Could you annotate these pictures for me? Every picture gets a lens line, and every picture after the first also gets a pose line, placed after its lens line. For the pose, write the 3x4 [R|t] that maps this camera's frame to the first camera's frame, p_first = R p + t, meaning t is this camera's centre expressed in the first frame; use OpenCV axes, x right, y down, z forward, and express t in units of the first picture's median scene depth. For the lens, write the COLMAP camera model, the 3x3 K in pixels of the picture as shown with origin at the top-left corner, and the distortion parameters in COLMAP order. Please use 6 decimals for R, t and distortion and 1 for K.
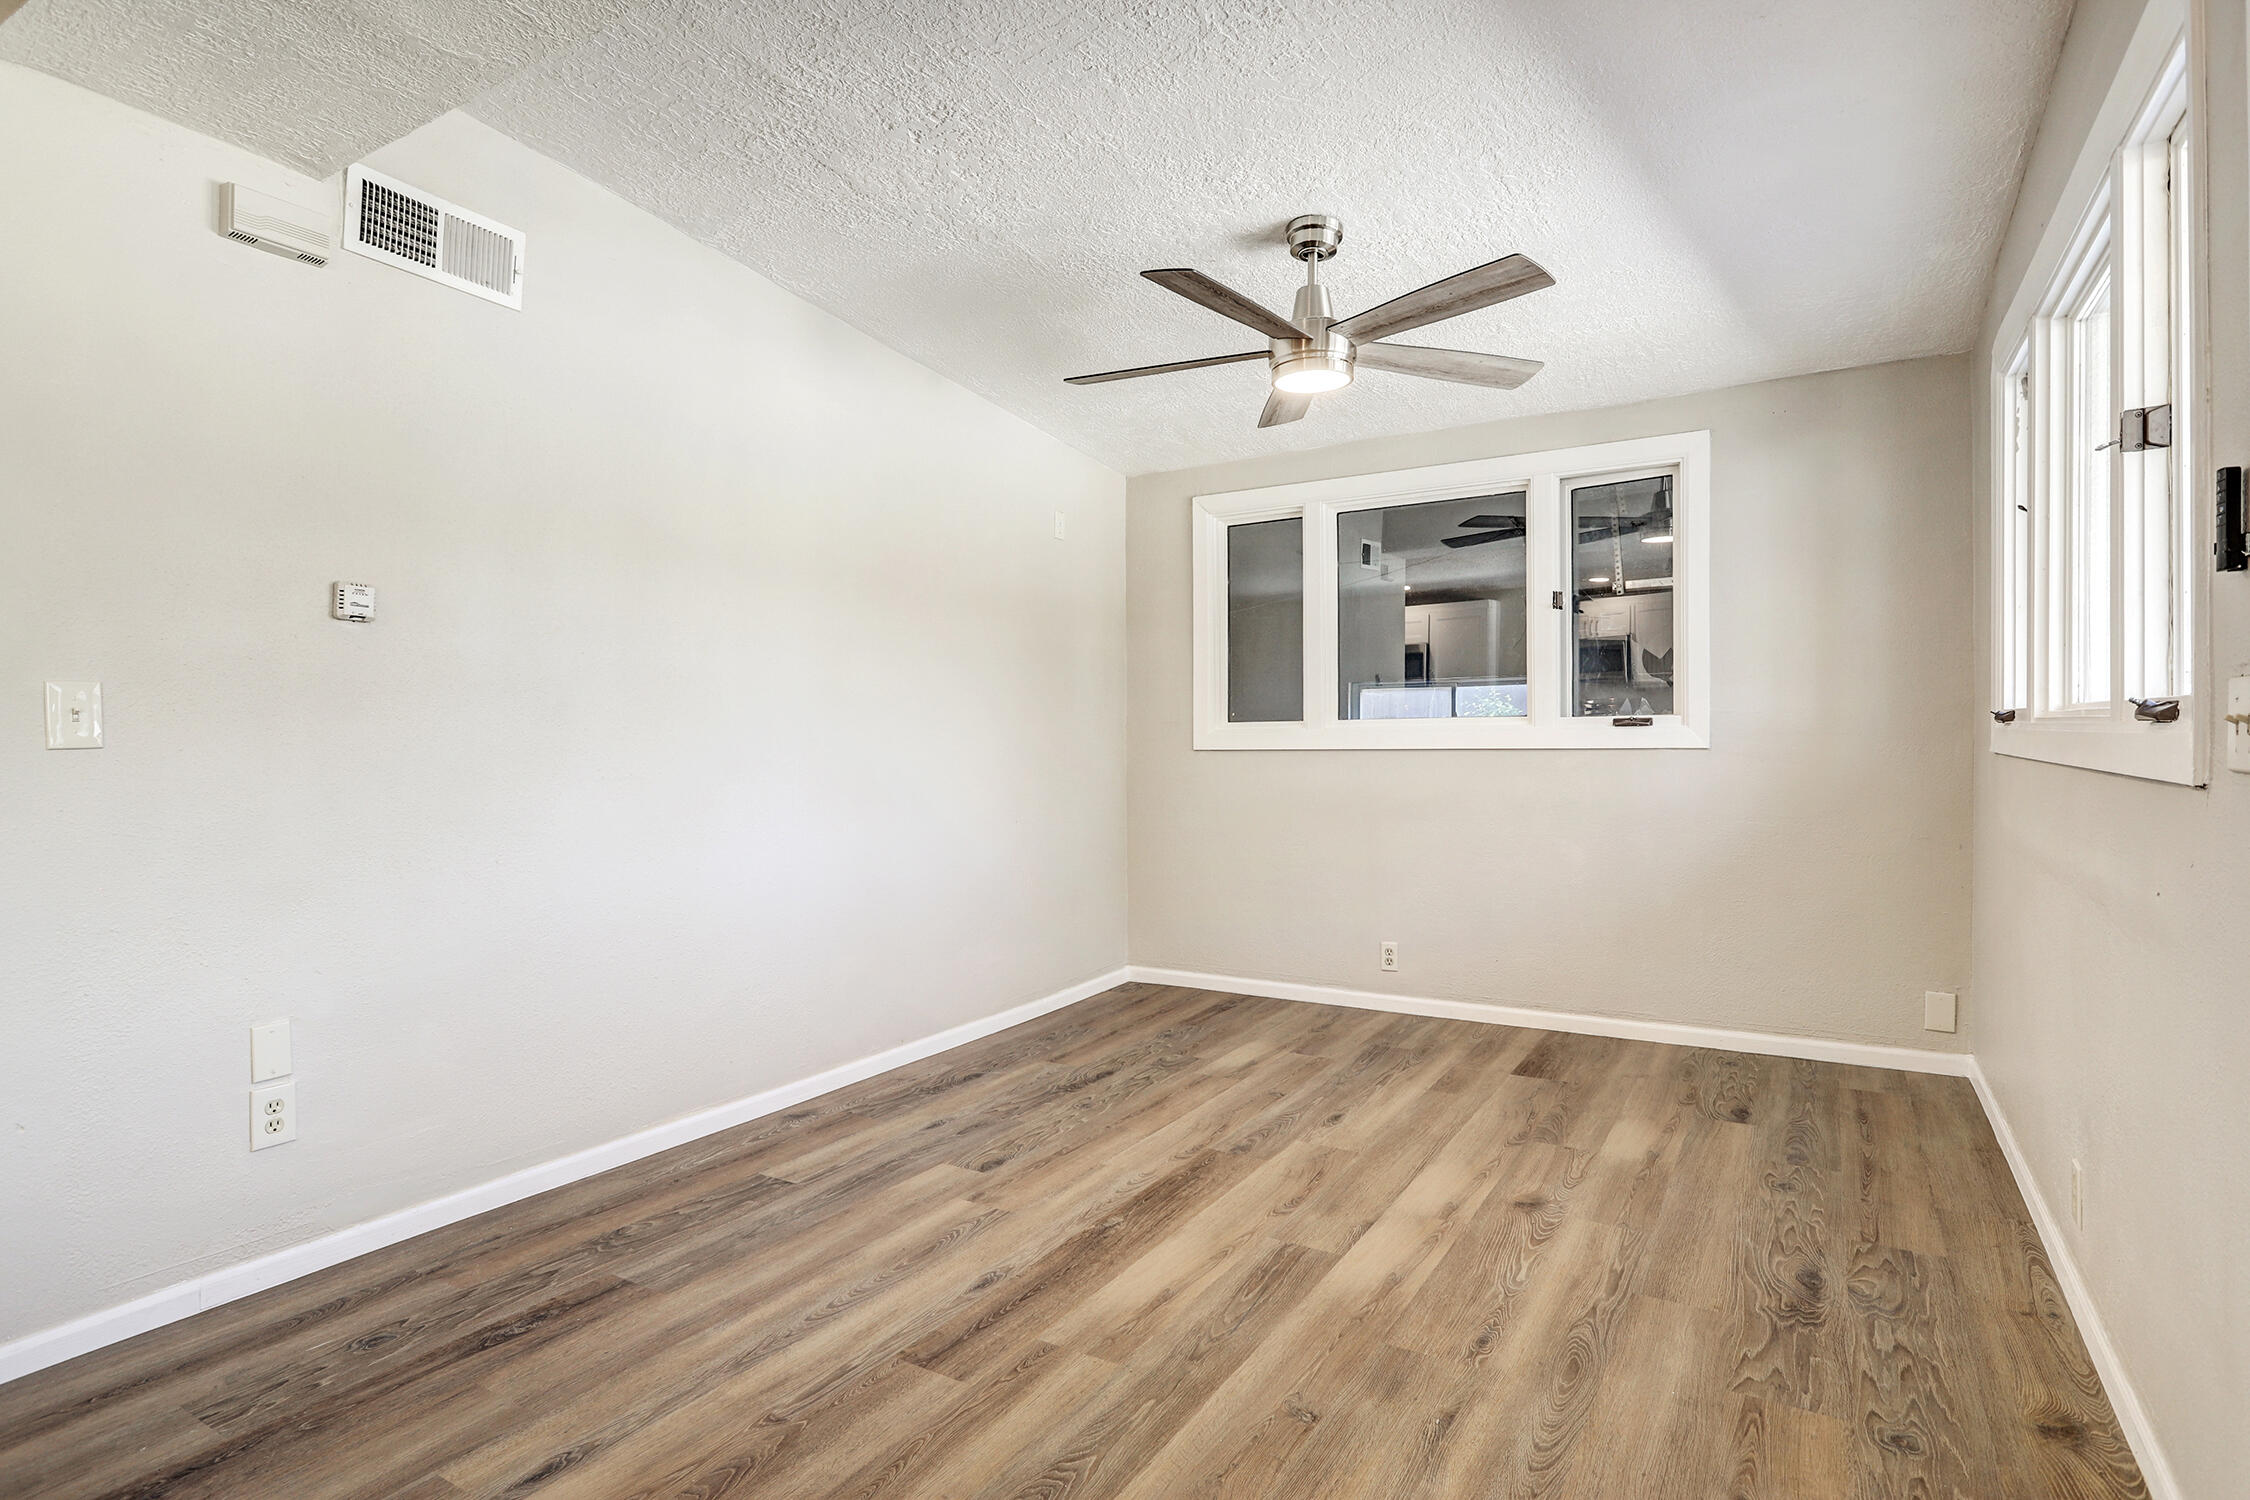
lens RADIAL K [[1139.2, 0, 1125.0], [0, 1139.2, 750.0], [0, 0, 1]] dist [-0.006546, -0.000172]
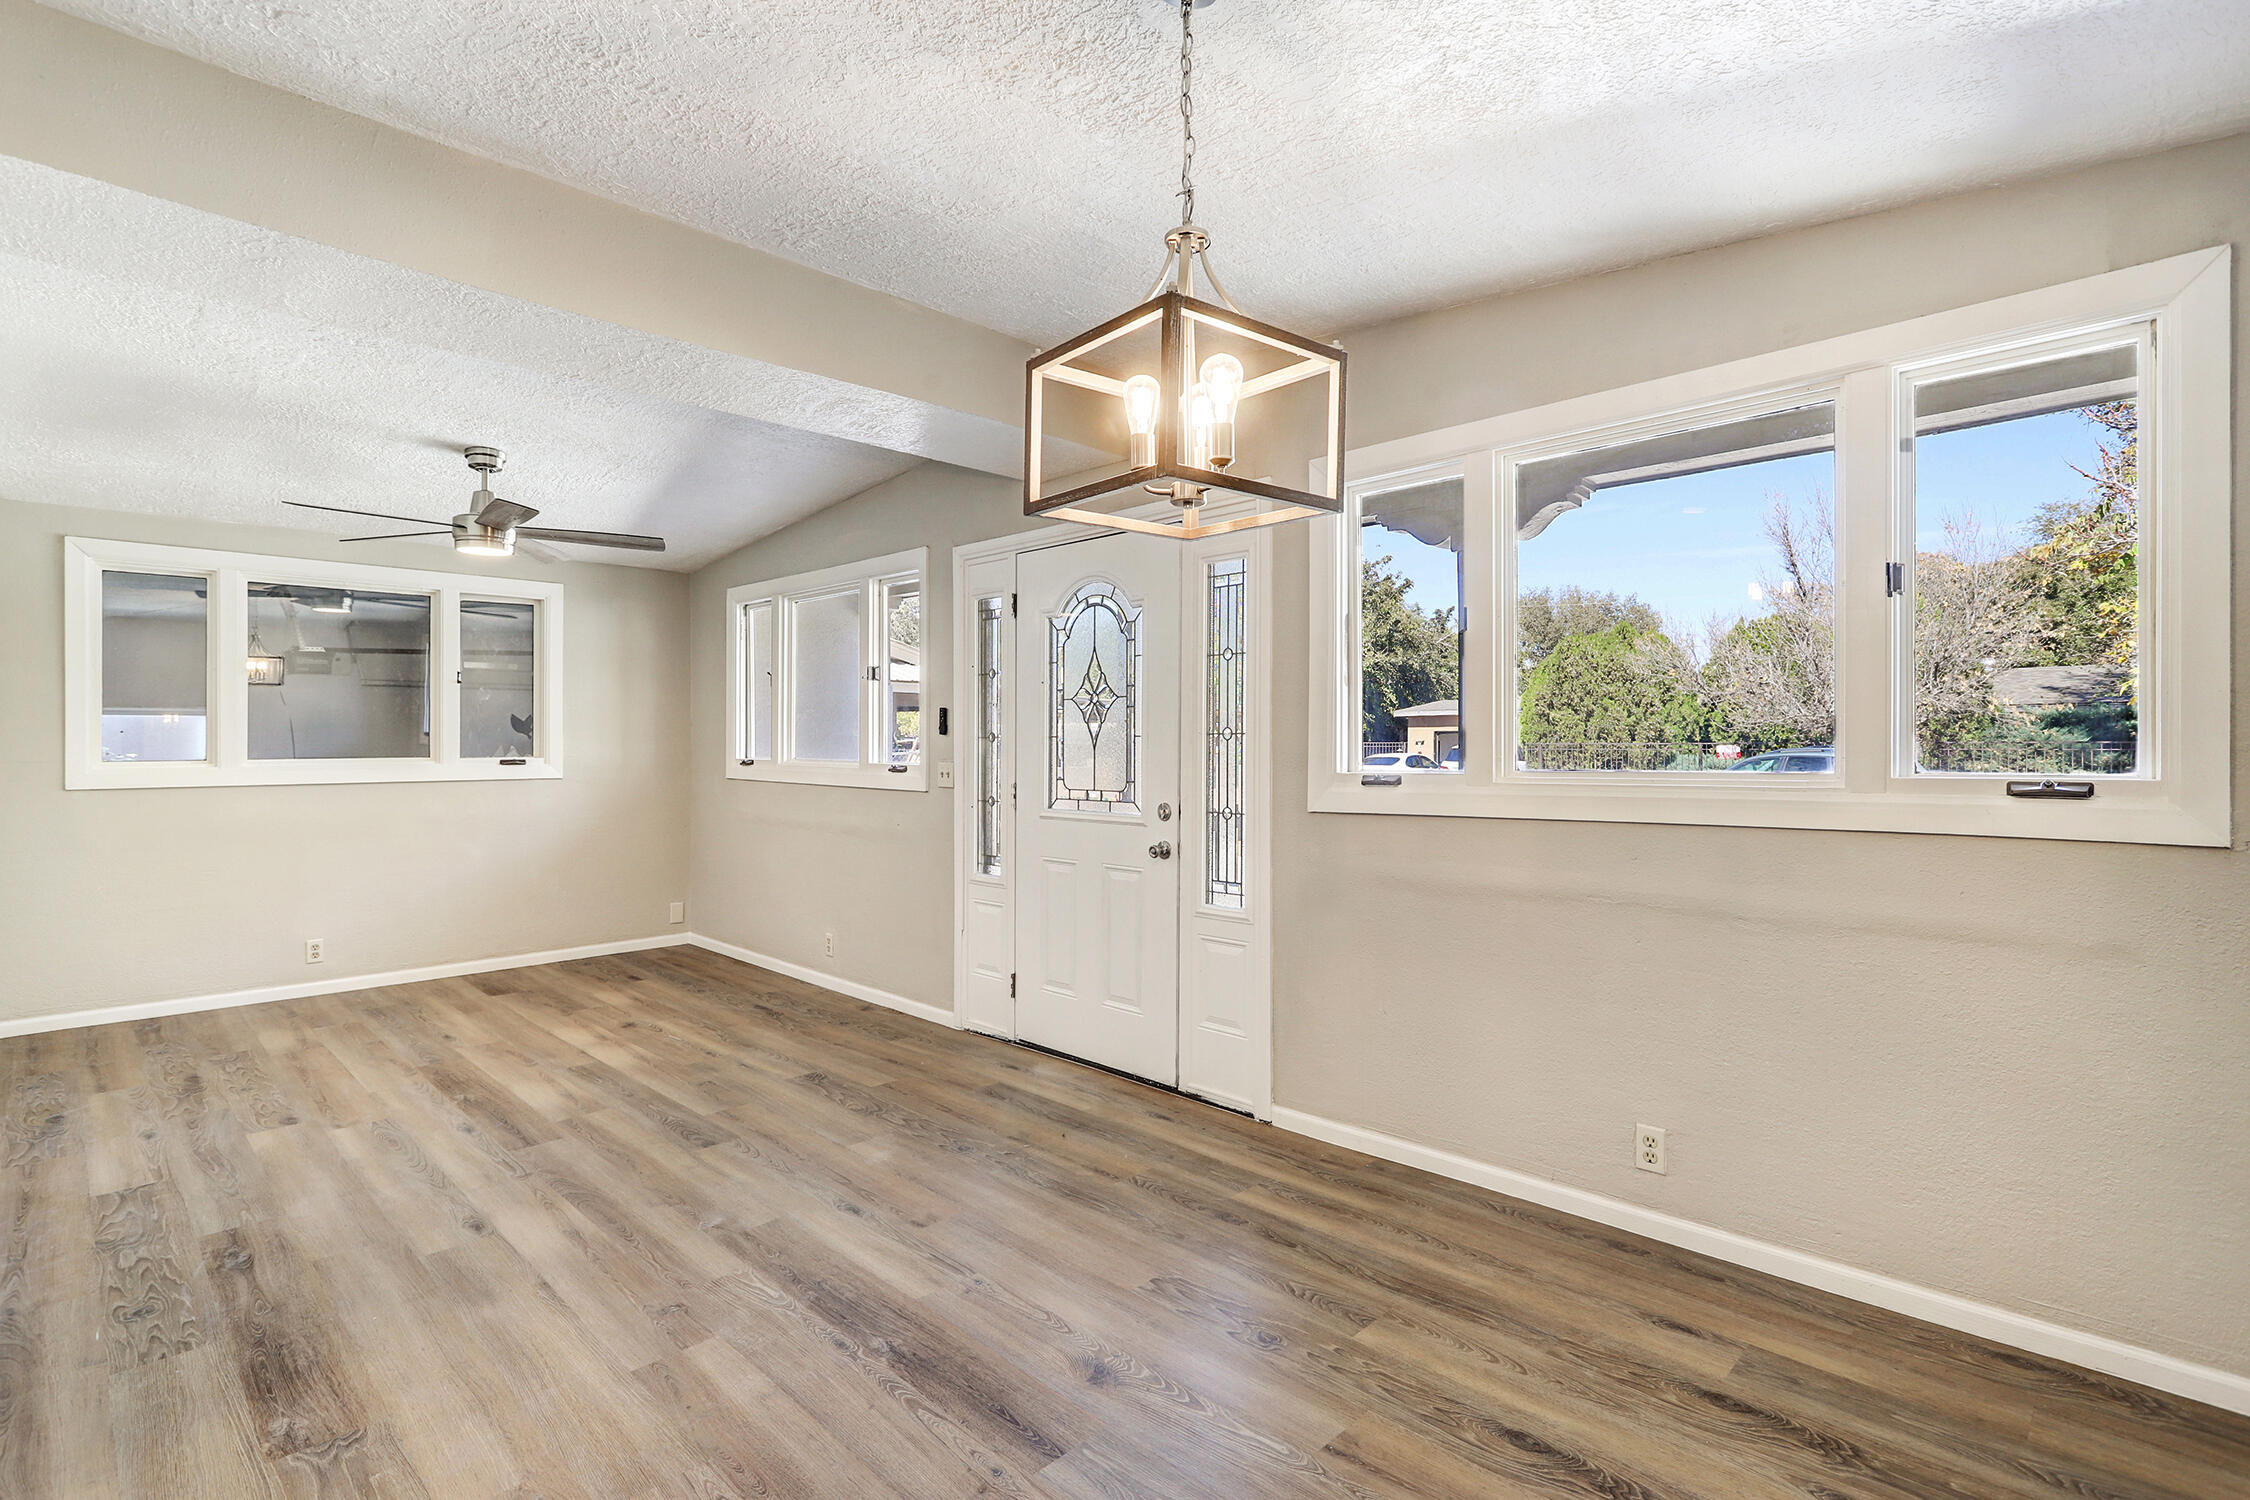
lens RADIAL K [[1066.7, 0, 1125.0], [0, 1066.7, 750.0], [0, 0, 1]] dist [-0.005190, -0.000591]
pose [[0.226547, 0.000919, 0.974000, -1.171082], [0.009094, 0.999954, -0.003059, -0.043283], [-0.973958, 0.009551, 0.226528, -0.204570]]
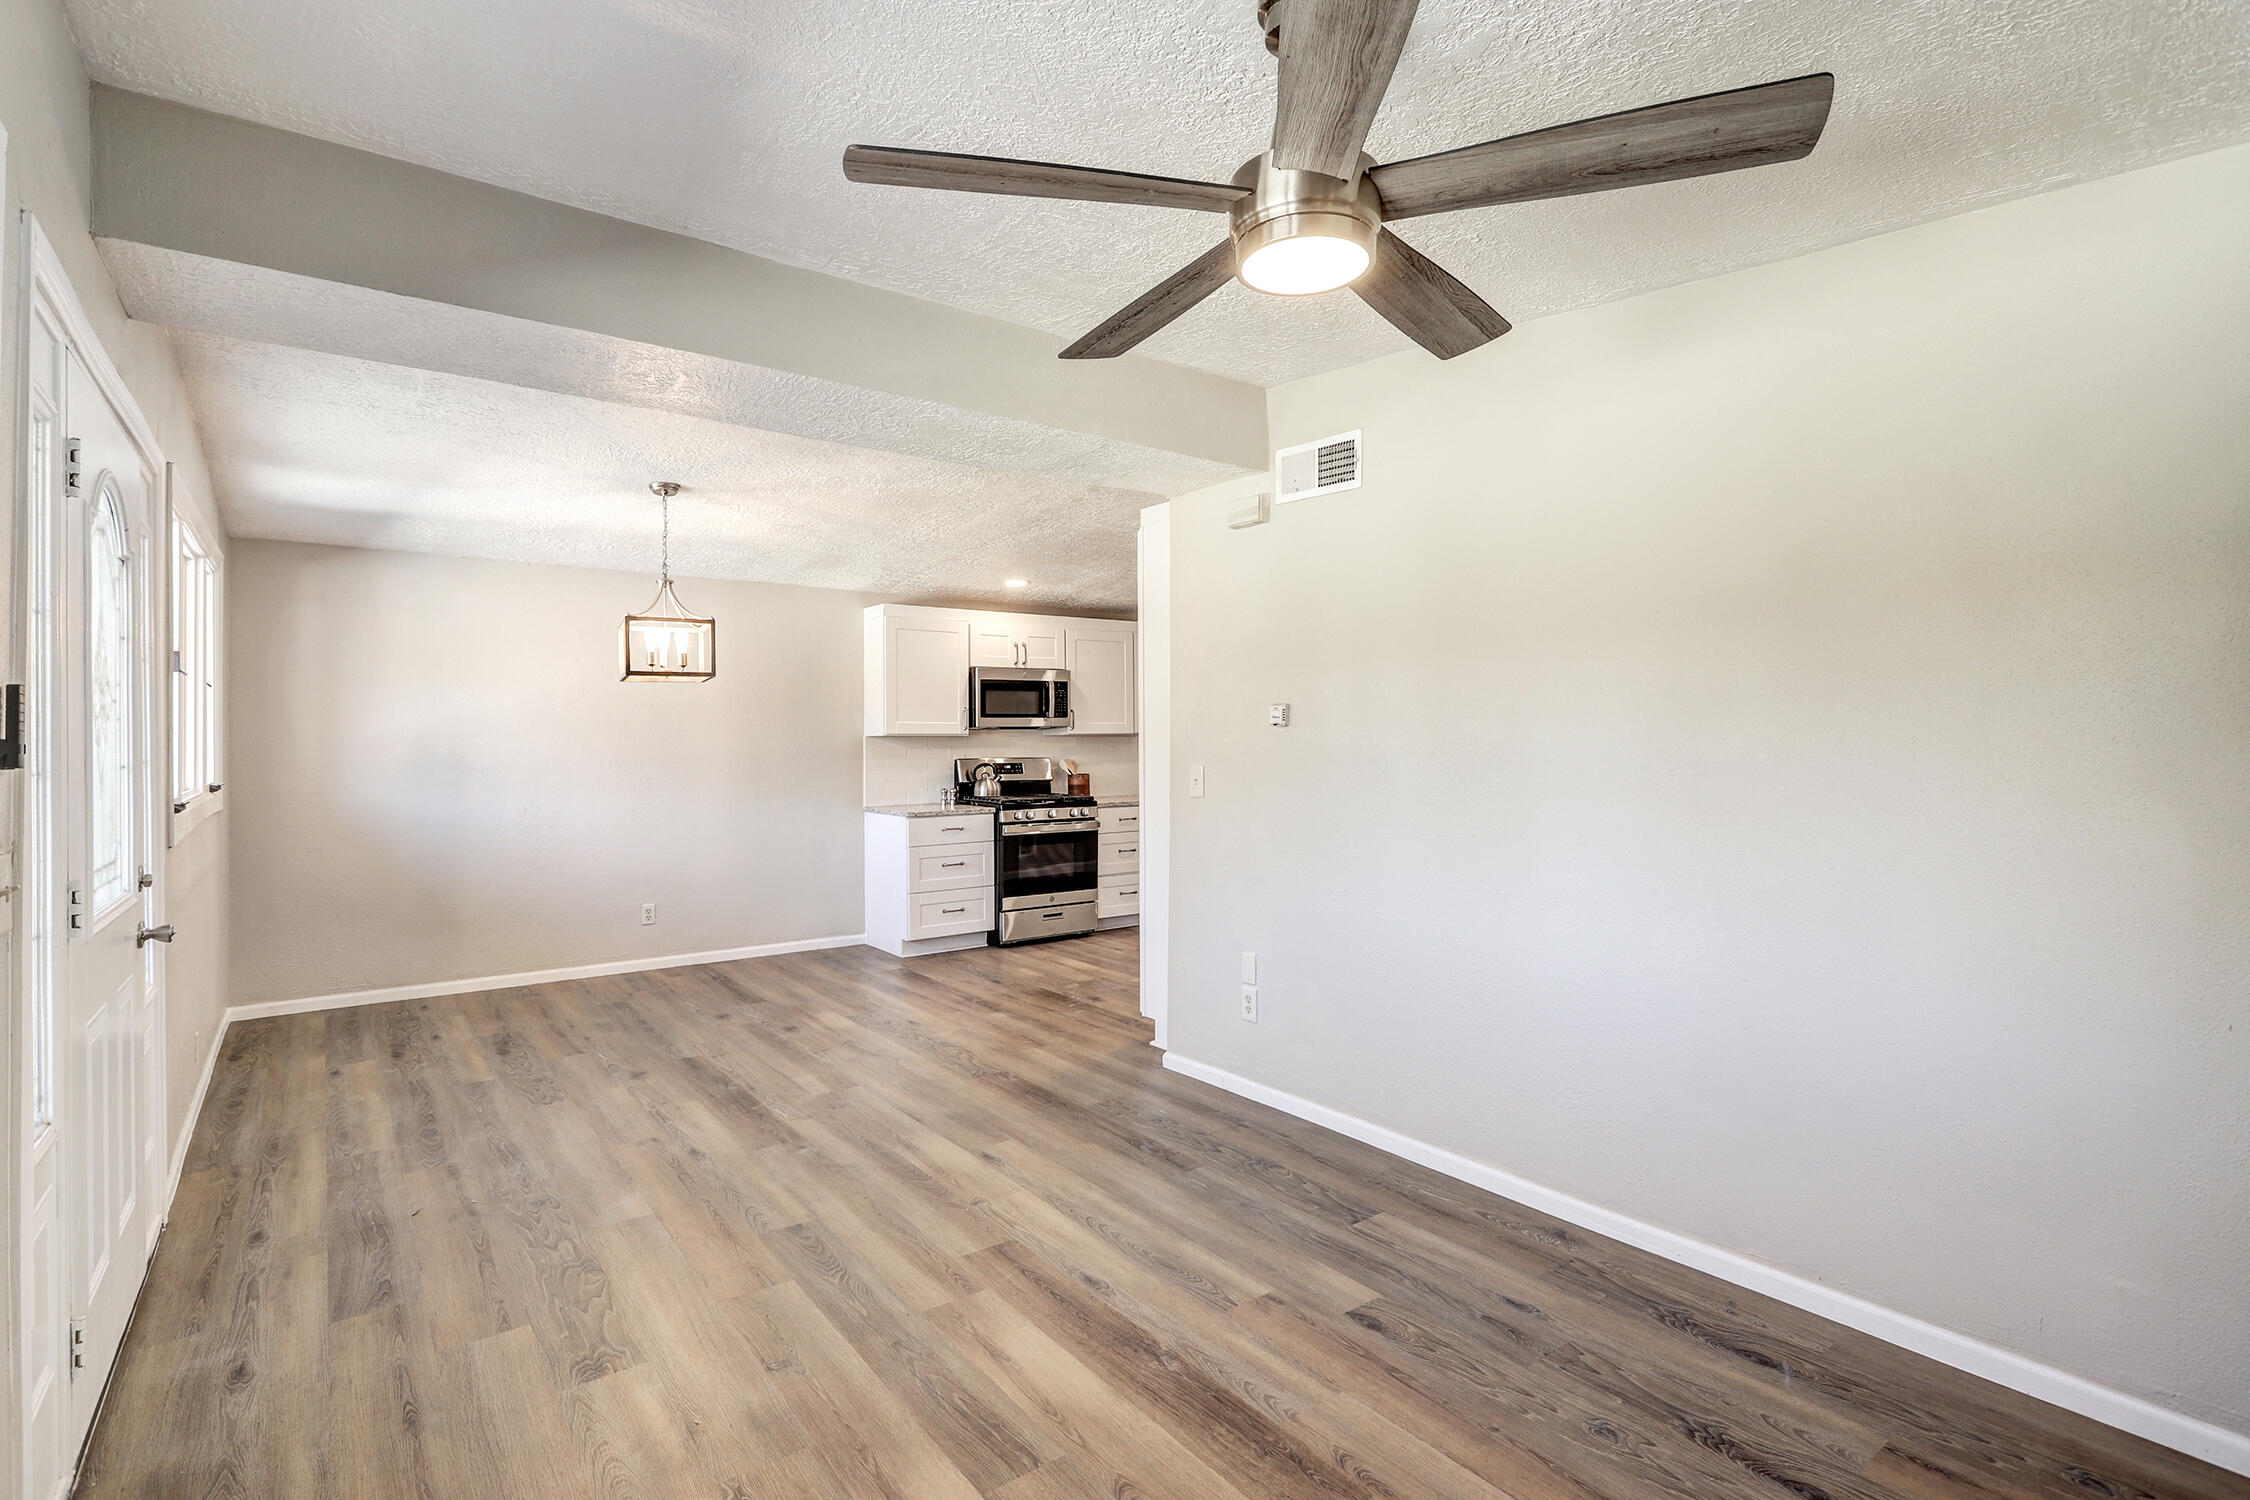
lens RADIAL K [[1066.7, 0, 1125.0], [0, 1066.7, 750.0], [0, 0, 1]] dist [-0.005190, -0.000591]
pose [[-0.365349, 0.015265, -0.930746, 0.774491], [0.000062, 0.999866, 0.016374, -0.095916], [0.930871, 0.005925, -0.365301, 1.234580]]
